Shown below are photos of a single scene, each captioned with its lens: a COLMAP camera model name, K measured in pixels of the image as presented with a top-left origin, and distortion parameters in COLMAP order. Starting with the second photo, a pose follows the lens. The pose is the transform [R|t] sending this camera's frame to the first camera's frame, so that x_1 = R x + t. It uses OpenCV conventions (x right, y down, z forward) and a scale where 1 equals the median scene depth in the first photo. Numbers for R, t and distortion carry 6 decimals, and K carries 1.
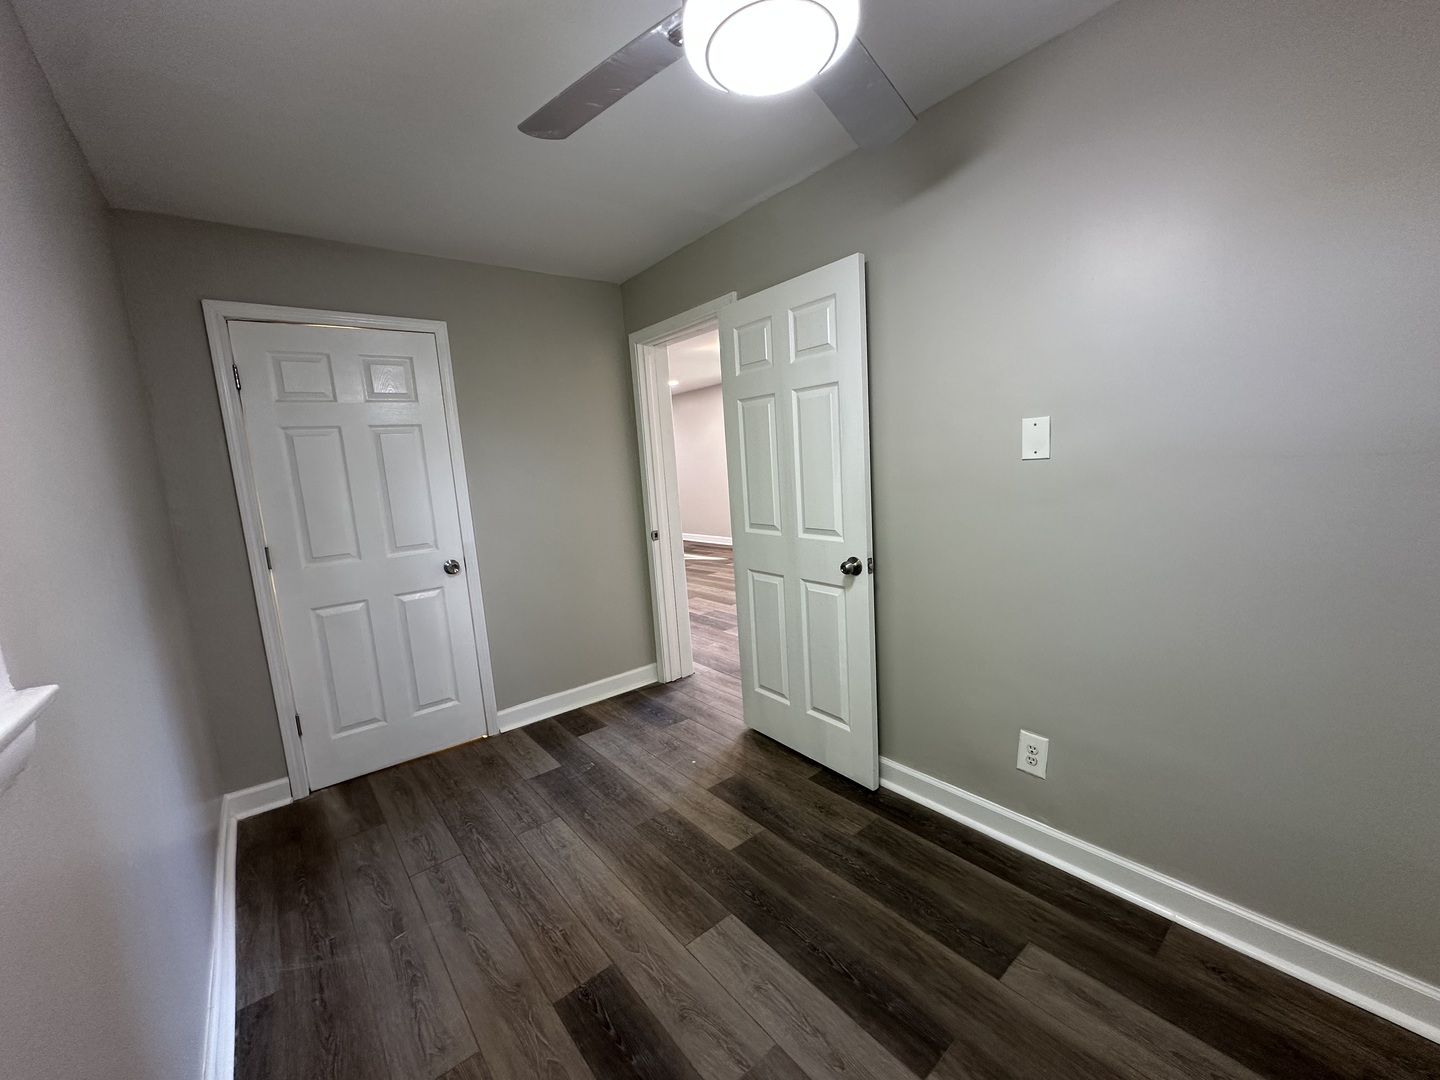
lens RADIAL K [[580.5, 0, 718.2], [0, 580.5, 538.7], [0, 0, 1]] dist [-0.000813, -0.000171]
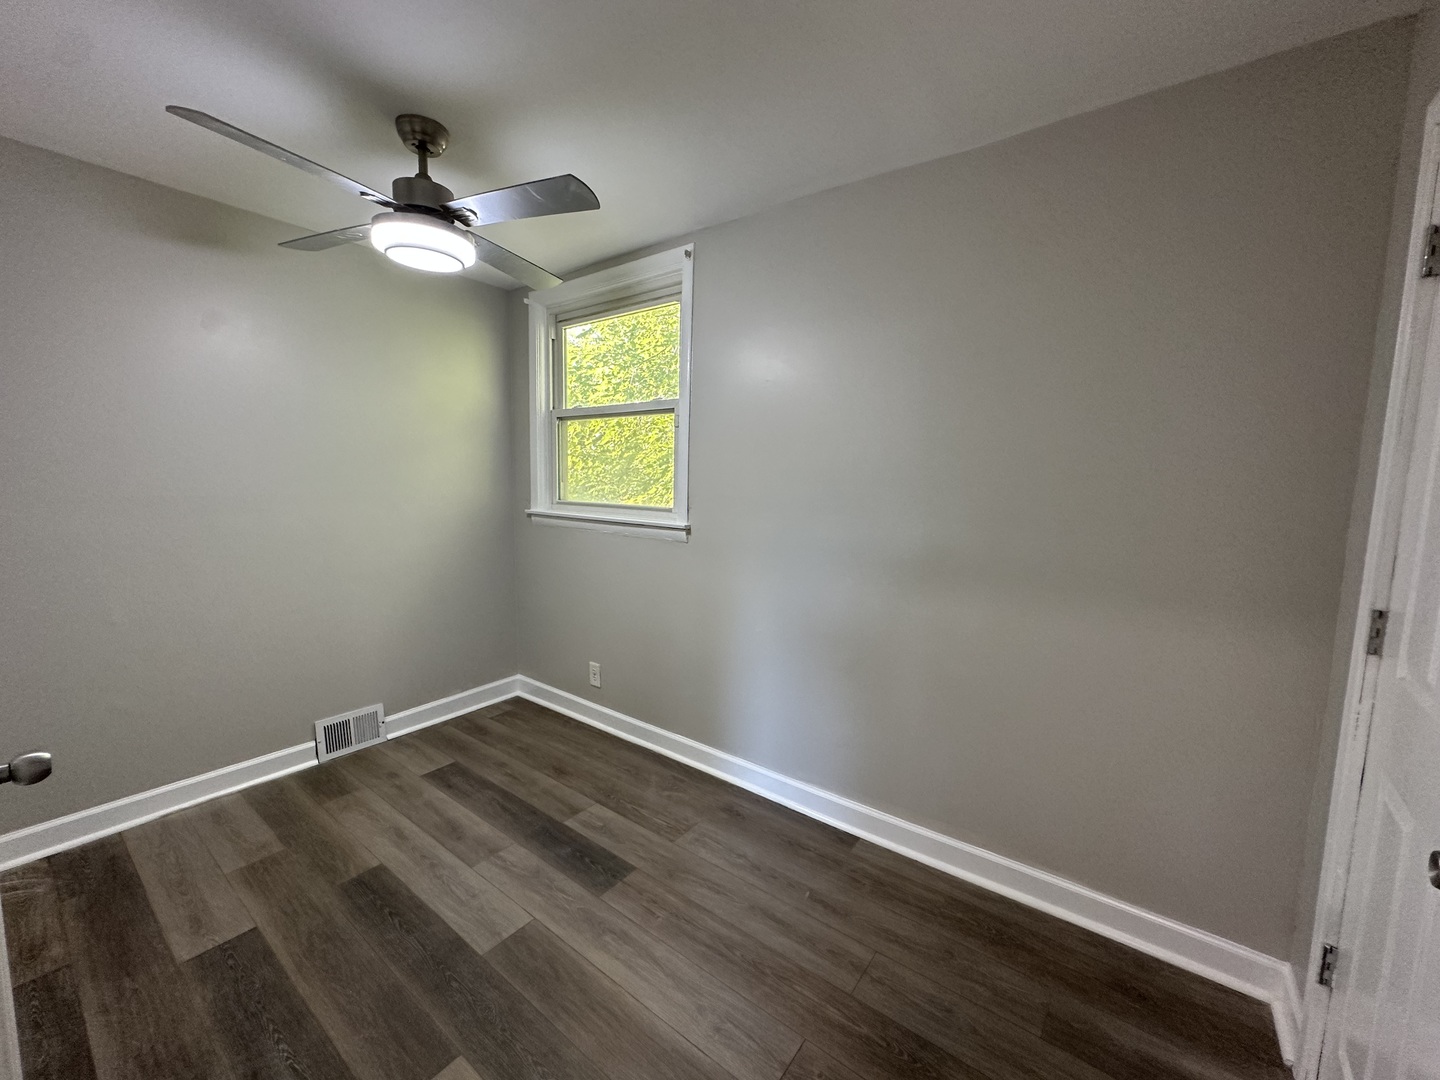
lens RADIAL K [[580.5, 0, 721.2], [0, 580.5, 541.2], [0, 0, 1]] dist [-0.000813, -0.000171]
pose [[-0.971405, 0.077780, -0.224327, -0.199157], [0.019098, 0.967354, 0.252707, -0.239489], [0.236659, 0.241196, -0.941178, 1.845398]]
